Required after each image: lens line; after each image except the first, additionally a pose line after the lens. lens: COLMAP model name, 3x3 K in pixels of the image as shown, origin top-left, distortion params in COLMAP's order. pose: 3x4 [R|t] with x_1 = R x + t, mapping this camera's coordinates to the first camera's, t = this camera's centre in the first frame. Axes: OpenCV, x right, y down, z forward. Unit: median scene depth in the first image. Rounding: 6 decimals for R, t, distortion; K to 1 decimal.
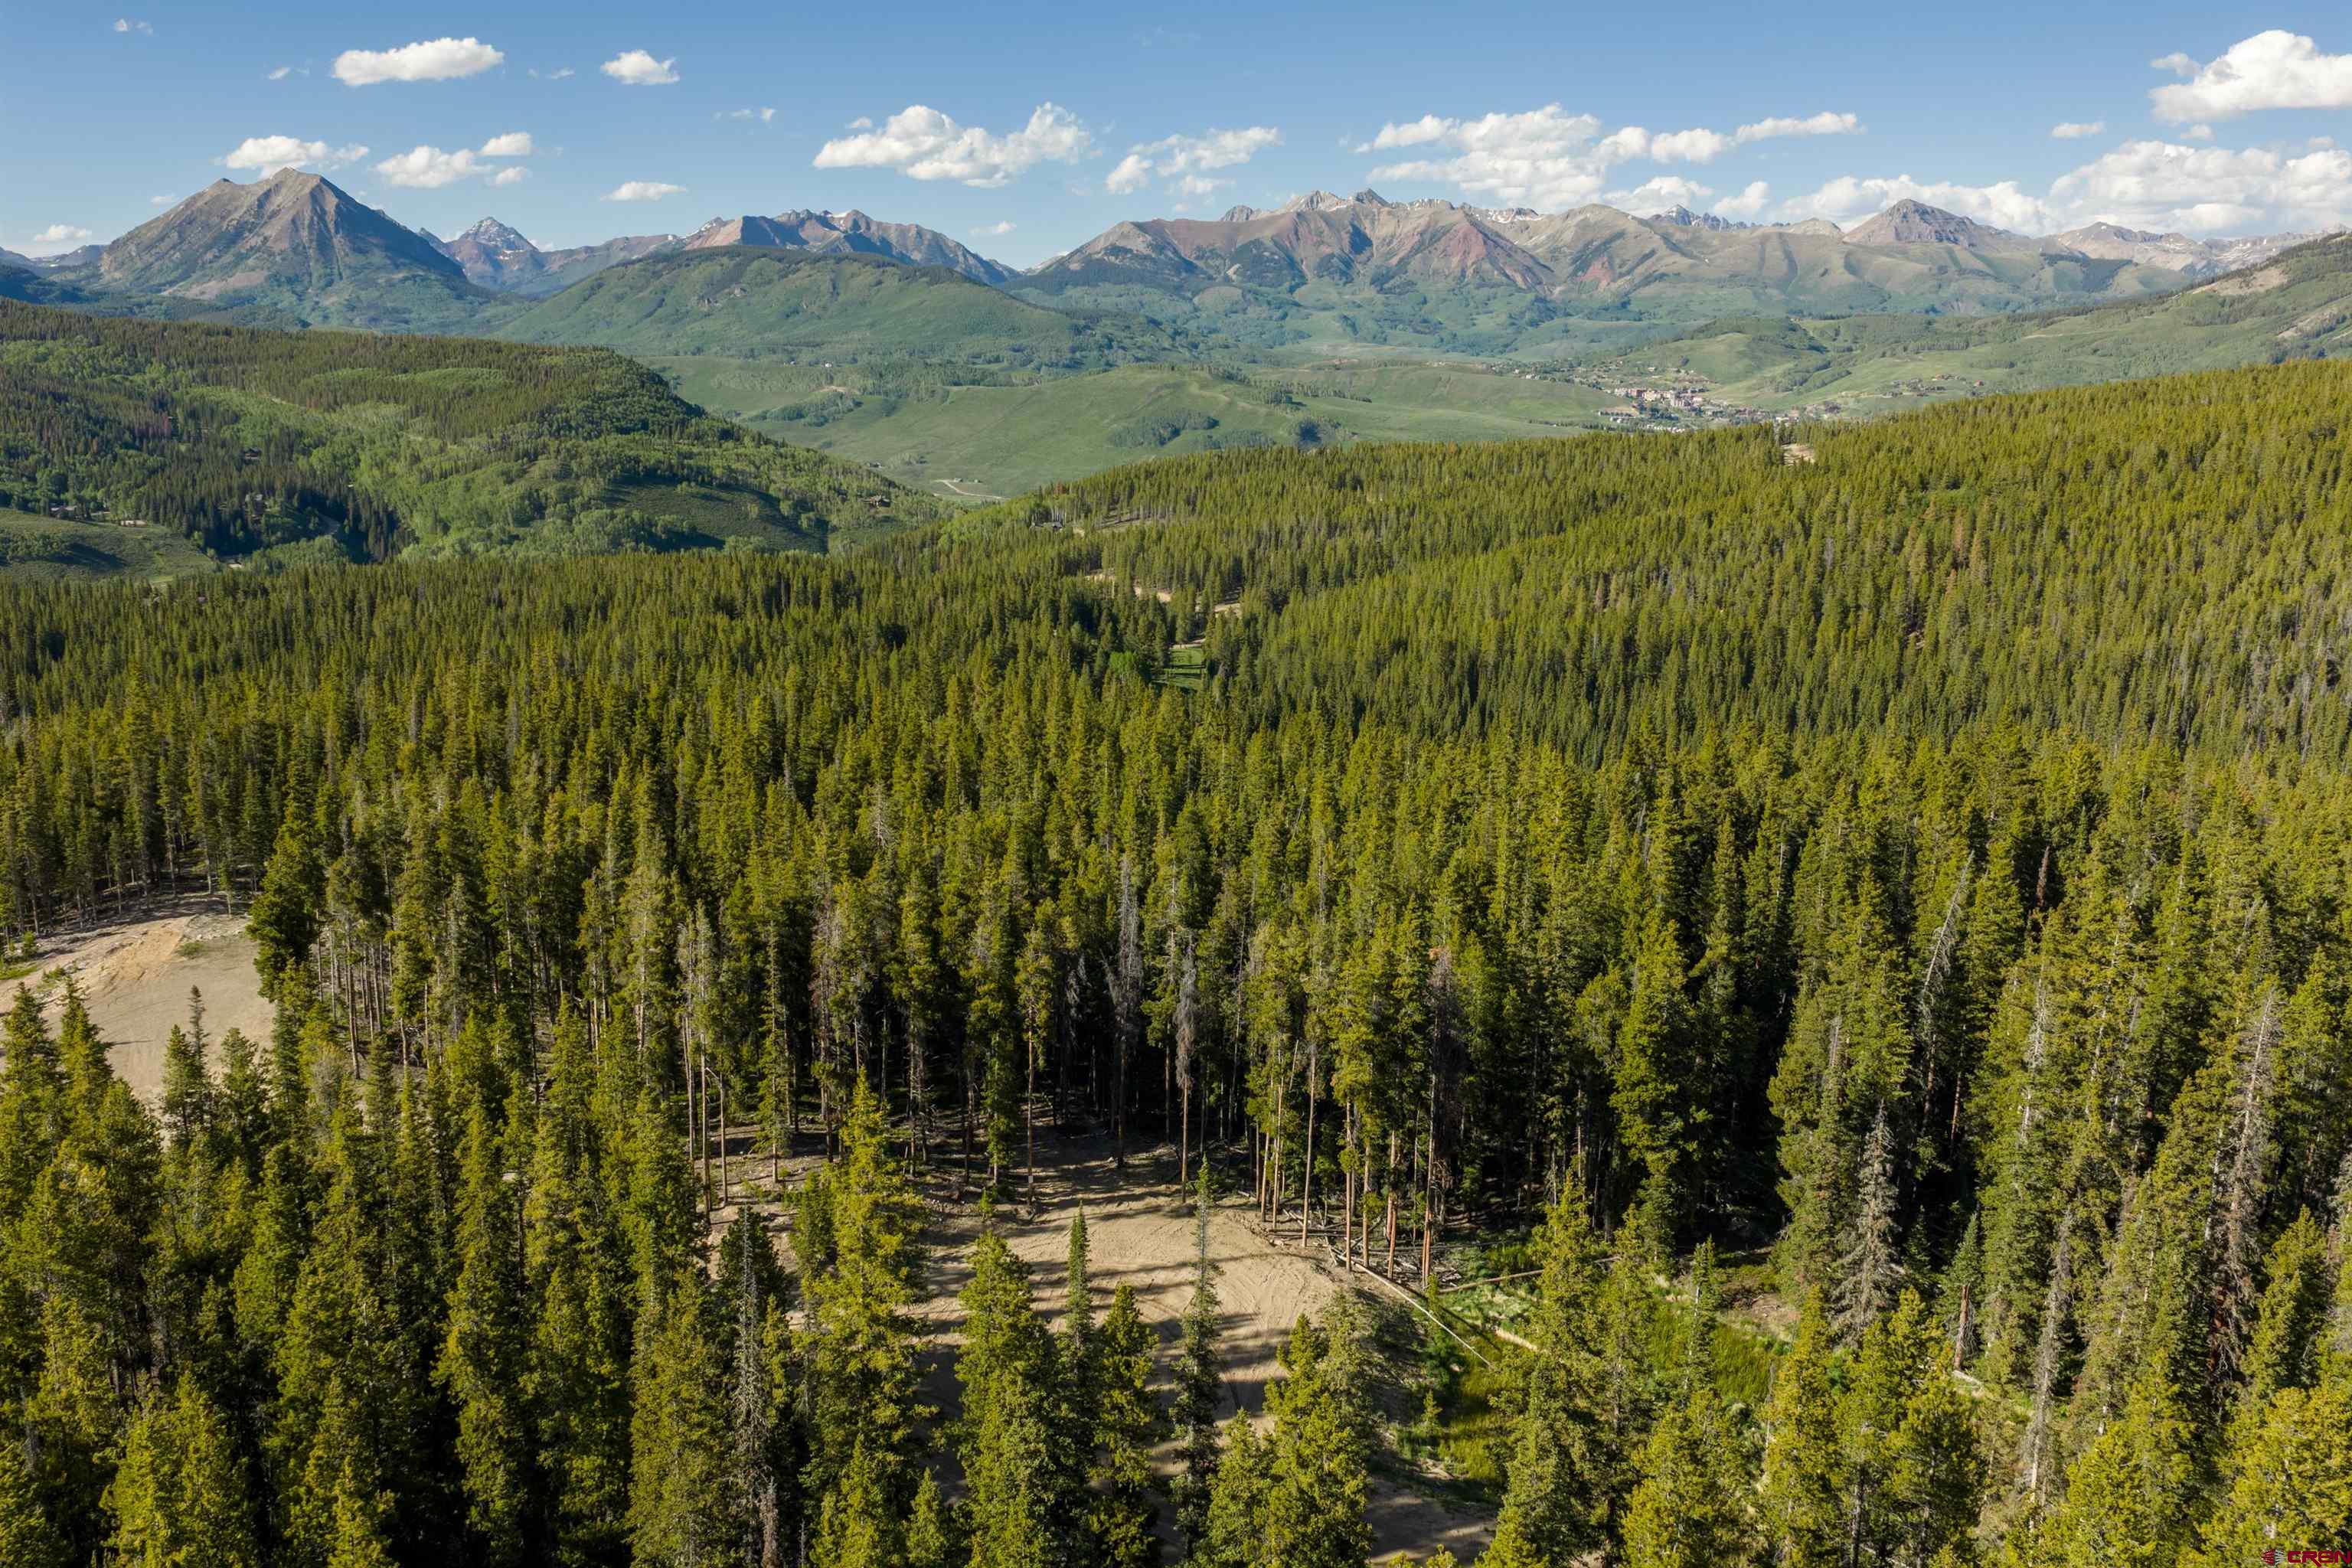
lens RADIAL K [[1919.9, 0, 1215.9], [0, 1919.9, 789.2], [0, 0, 1]] dist [0.039799, -0.065463]
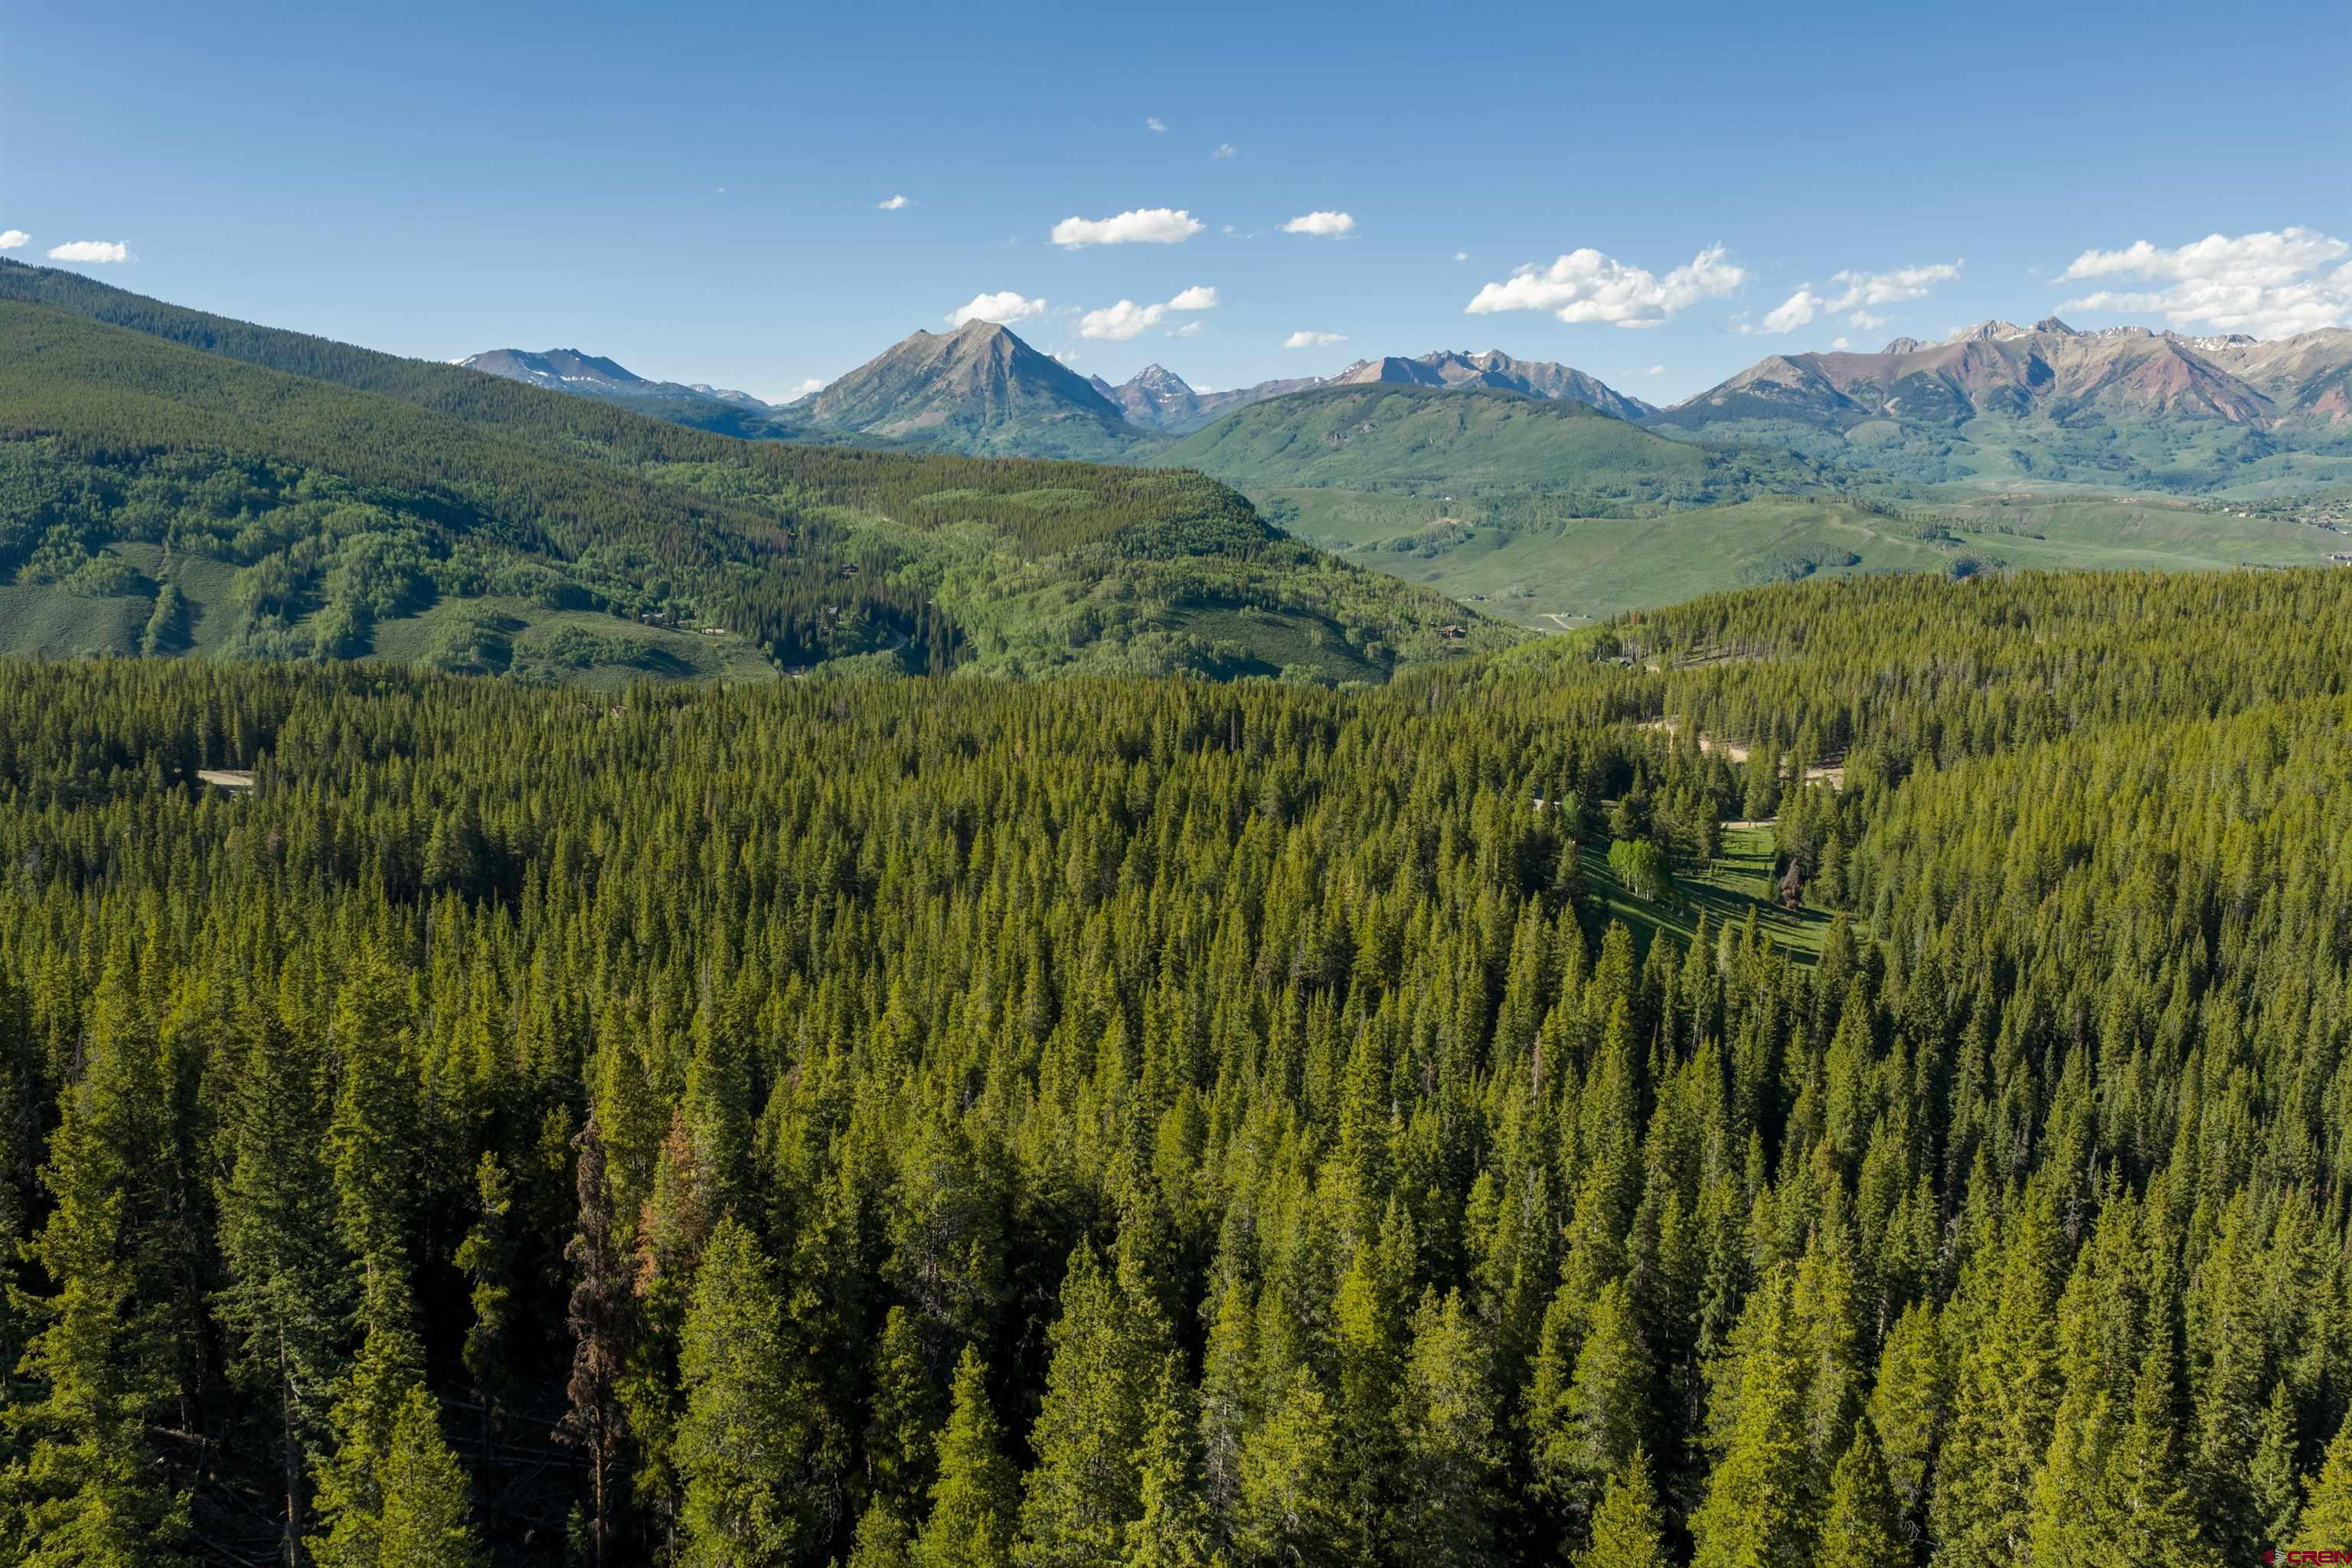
lens RADIAL K [[1919.9, 0, 1215.9], [0, 1919.9, 789.2], [0, 0, 1]] dist [0.039799, -0.065463]
pose [[0.948054, 0.053237, -0.313624, 0.007710], [-0.075225, 0.995454, -0.058423, -0.012378], [0.309088, 0.078981, 0.947748, 0.099147]]
